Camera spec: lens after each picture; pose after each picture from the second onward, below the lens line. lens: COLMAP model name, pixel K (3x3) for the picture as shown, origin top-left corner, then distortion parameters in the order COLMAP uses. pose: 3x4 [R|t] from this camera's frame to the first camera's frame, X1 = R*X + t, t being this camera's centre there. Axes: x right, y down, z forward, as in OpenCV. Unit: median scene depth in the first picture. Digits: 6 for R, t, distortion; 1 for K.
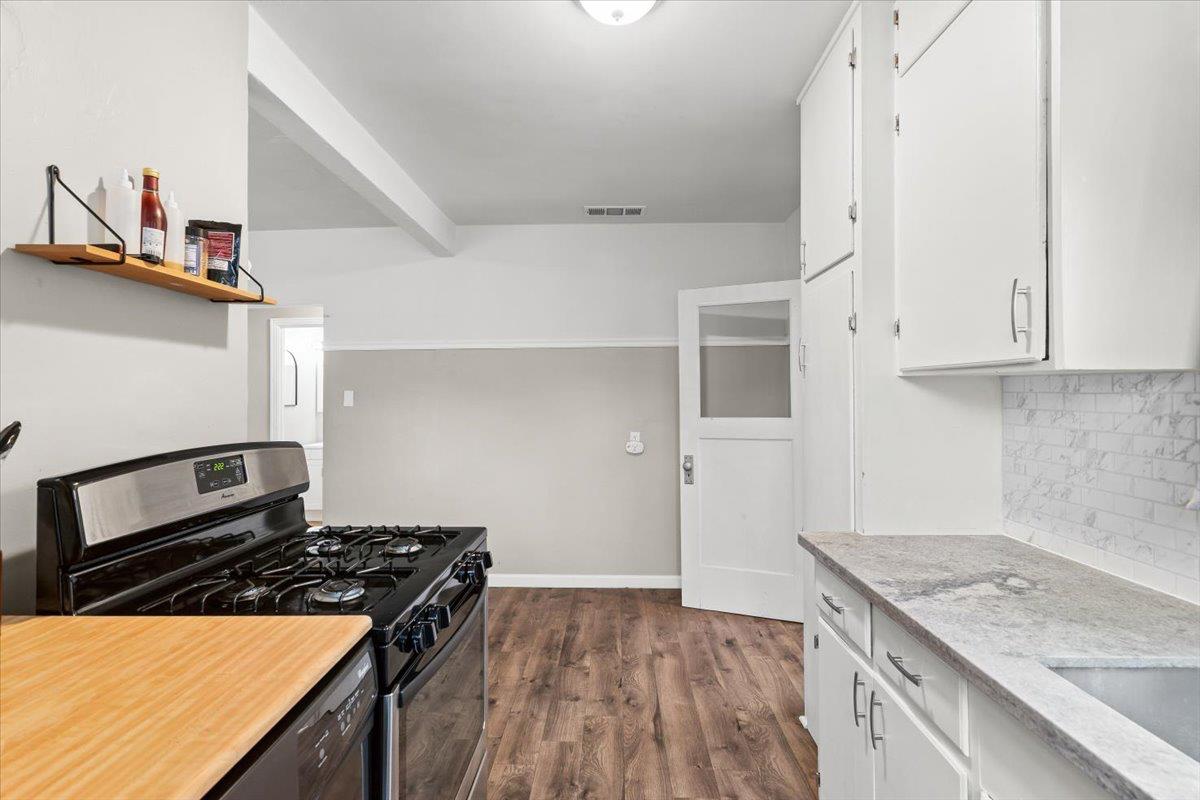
lens RADIAL K [[575.1, 0, 601.7], [0, 575.1, 395.4], [0, 0, 1]] dist [0.002514, 0.000213]
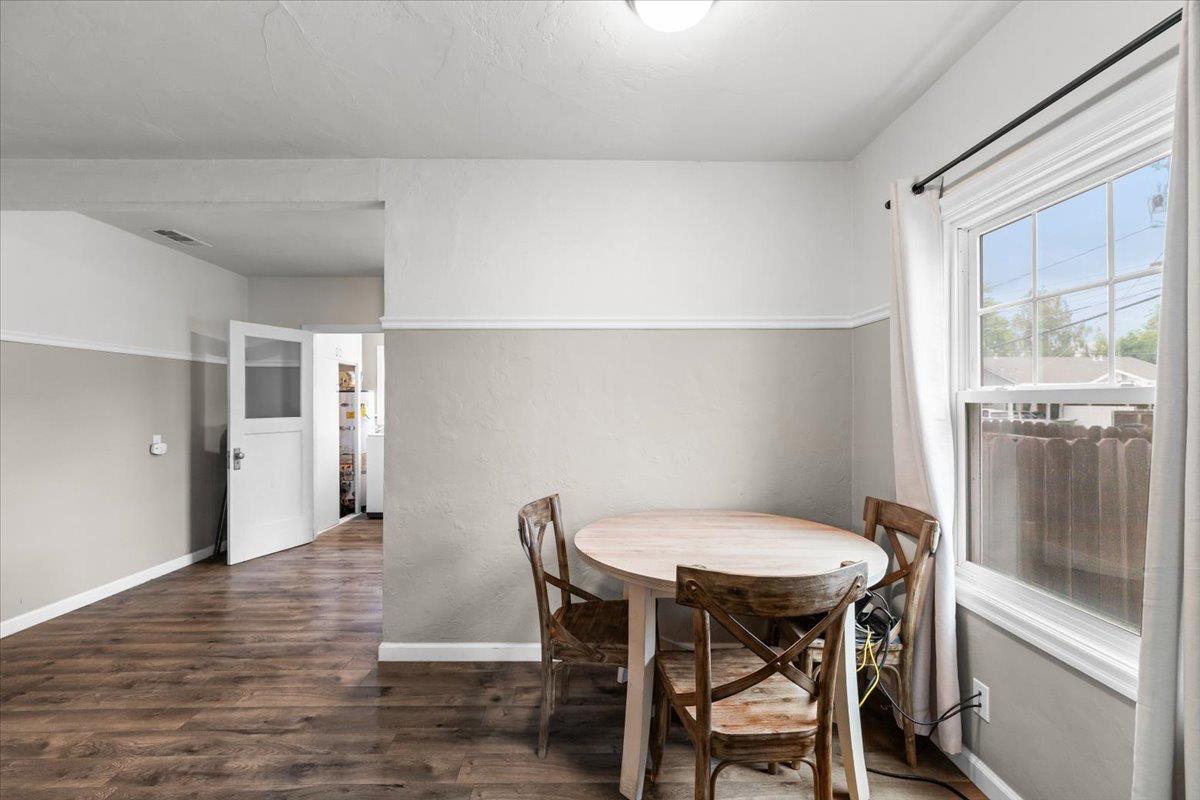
lens RADIAL K [[543.5, 0, 602.5], [0, 543.5, 397.8], [0, 0, 1]] dist [0.001925, 0.000381]
pose [[-0.044683, 0.017376, 0.998850, -2.782018], [-0.005854, 0.999827, -0.017655, 0.017217], [-0.998984, -0.006636, -0.044573, 0.545047]]
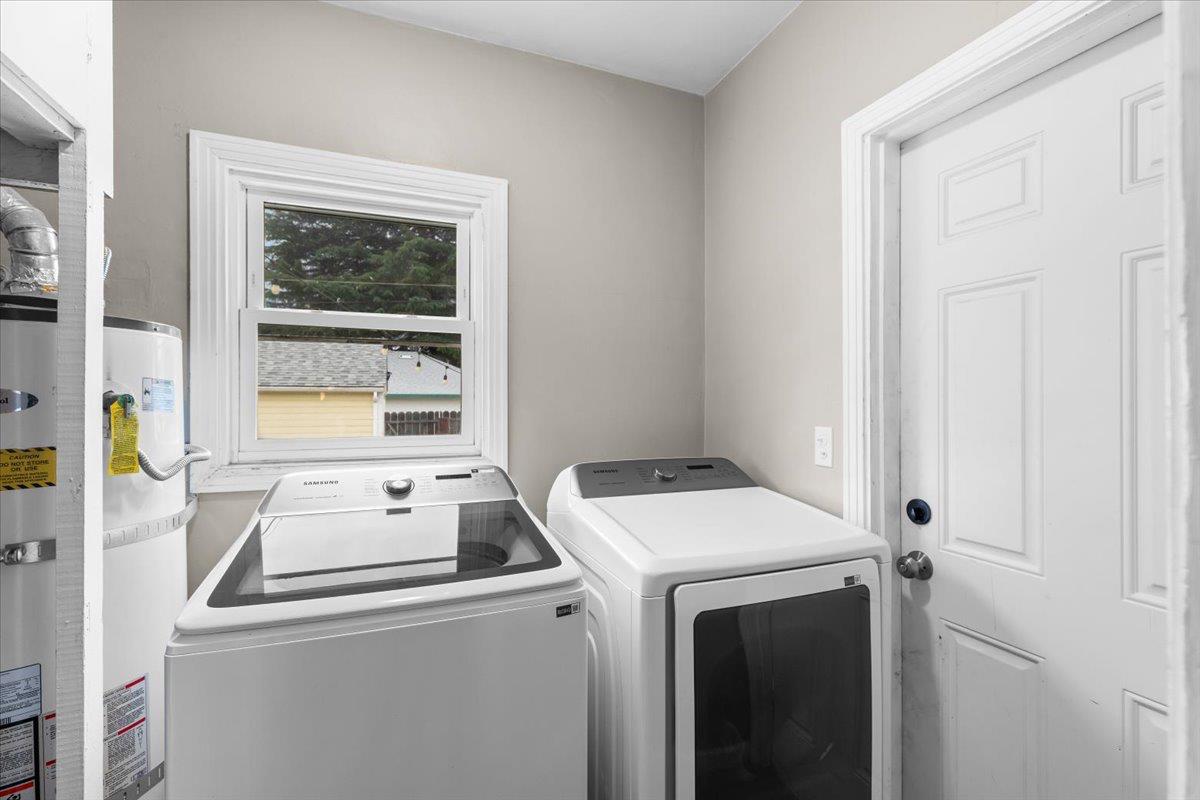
lens RADIAL K [[543.5, 0, 602.5], [0, 543.5, 397.8], [0, 0, 1]] dist [0.001925, 0.000381]
pose [[-0.396943, 0.011222, 0.917774, 0.817631], [-0.006723, 0.999863, -0.015133, 0.009172], [-0.917818, -0.012177, -0.396814, 1.998777]]
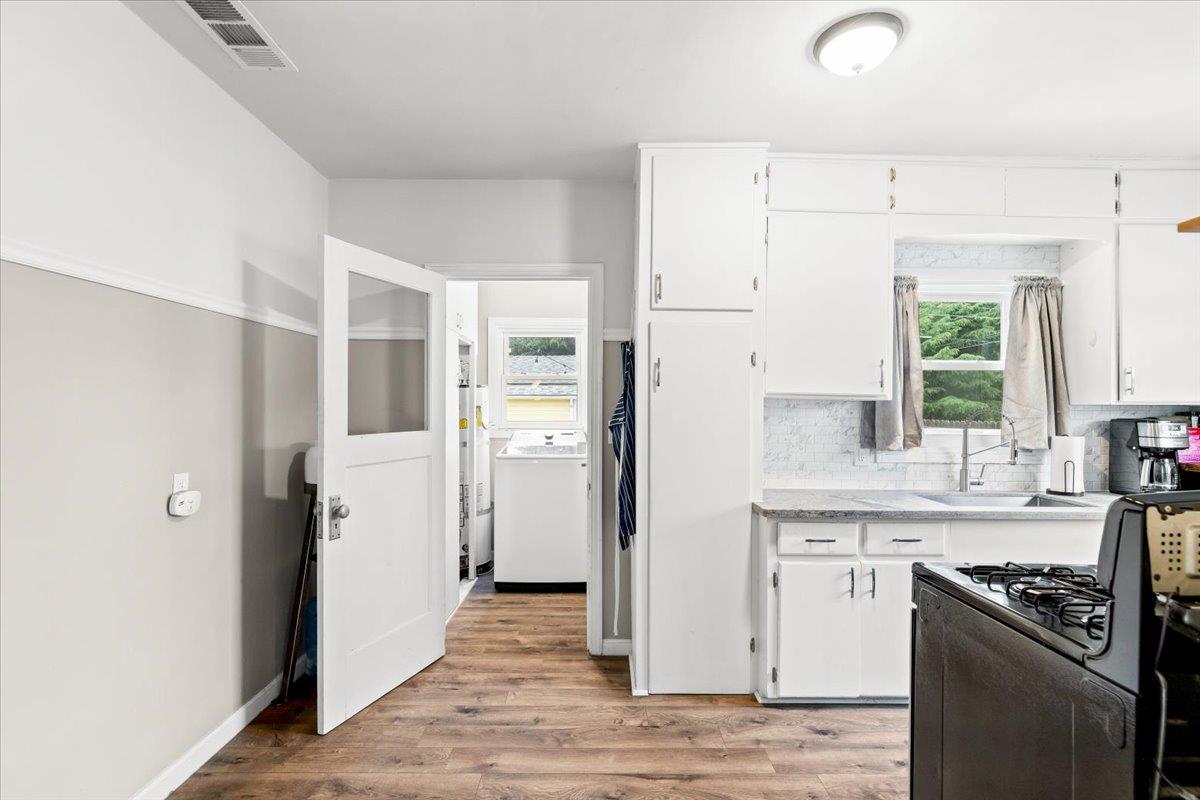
lens RADIAL K [[571.0, 0, 596.3], [0, 571.0, 401.9], [0, 0, 1]] dist [-0.005014, 0.000055]
pose [[-0.029390, 0.011569, 0.999501, -1.239693], [-0.012853, 0.999846, -0.011951, 0.005895], [-0.999485, -0.013198, -0.029237, 1.783249]]
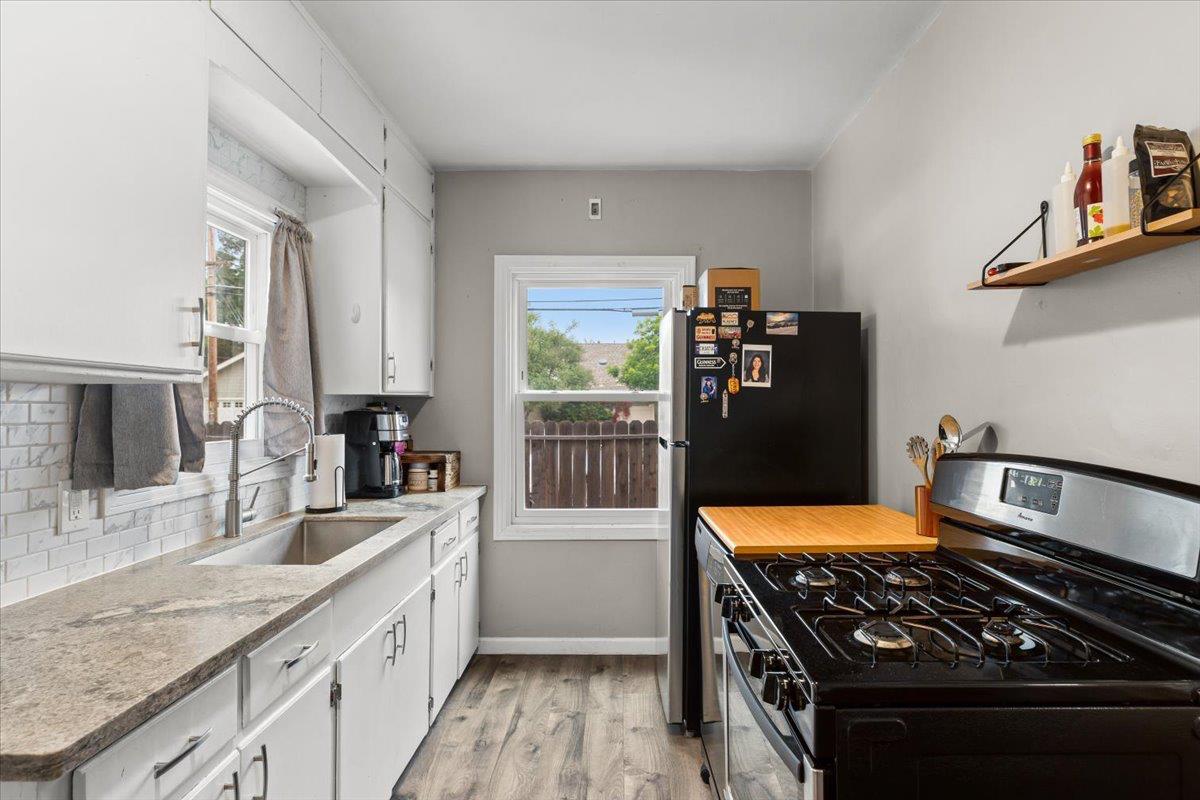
lens RADIAL K [[612.9, 0, 617.2], [0, 612.9, 394.1], [0, 0, 1]] dist [-0.000921, -0.000219]
pose [[-0.999630, 0.007400, -0.026174, -0.035776], [0.007894, 0.999791, -0.018837, 0.007584], [0.026029, -0.019037, -0.999480, 1.763442]]
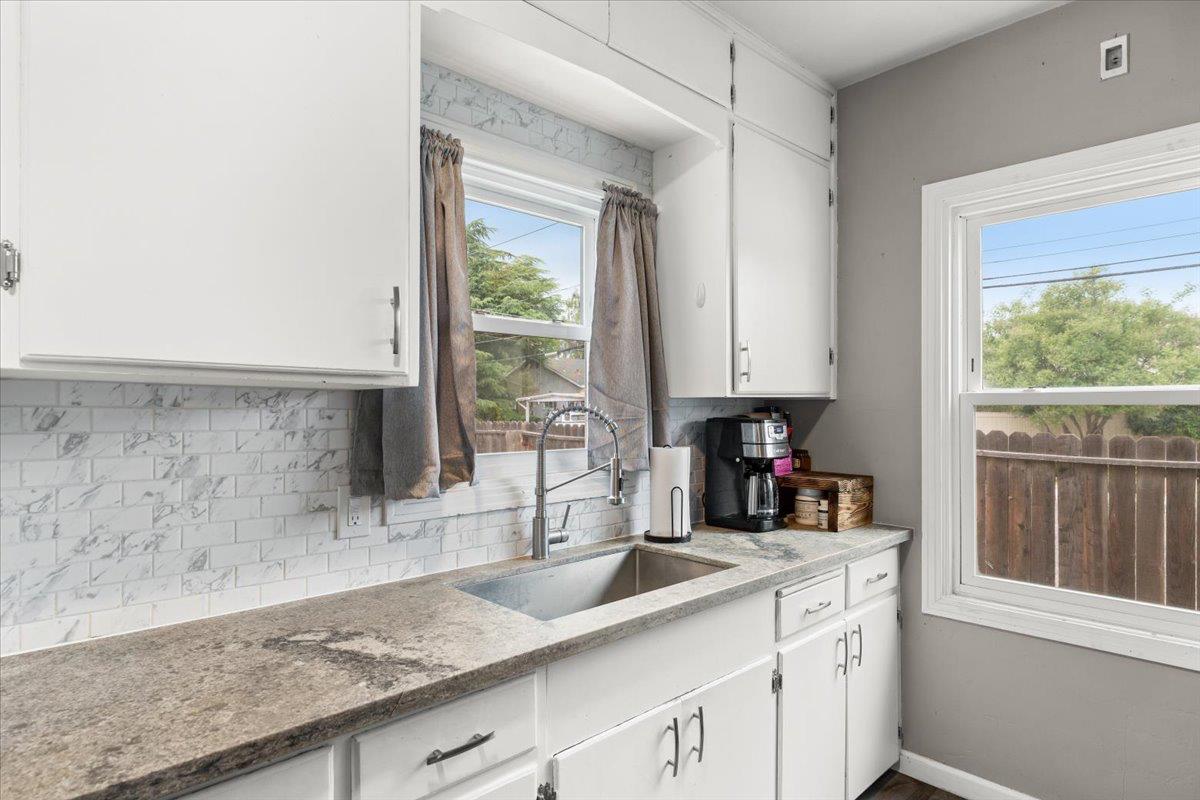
lens RADIAL K [[663.7, 0, 597.2], [0, 663.7, 408.3], [0, 0, 1]] dist [0.007068, 0.001163]
pose [[-0.709999, 0.007530, 0.704163, -0.220715], [0.003345, 0.999968, -0.007322, 0.004346], [-0.704195, -0.002843, -0.710001, 1.237801]]
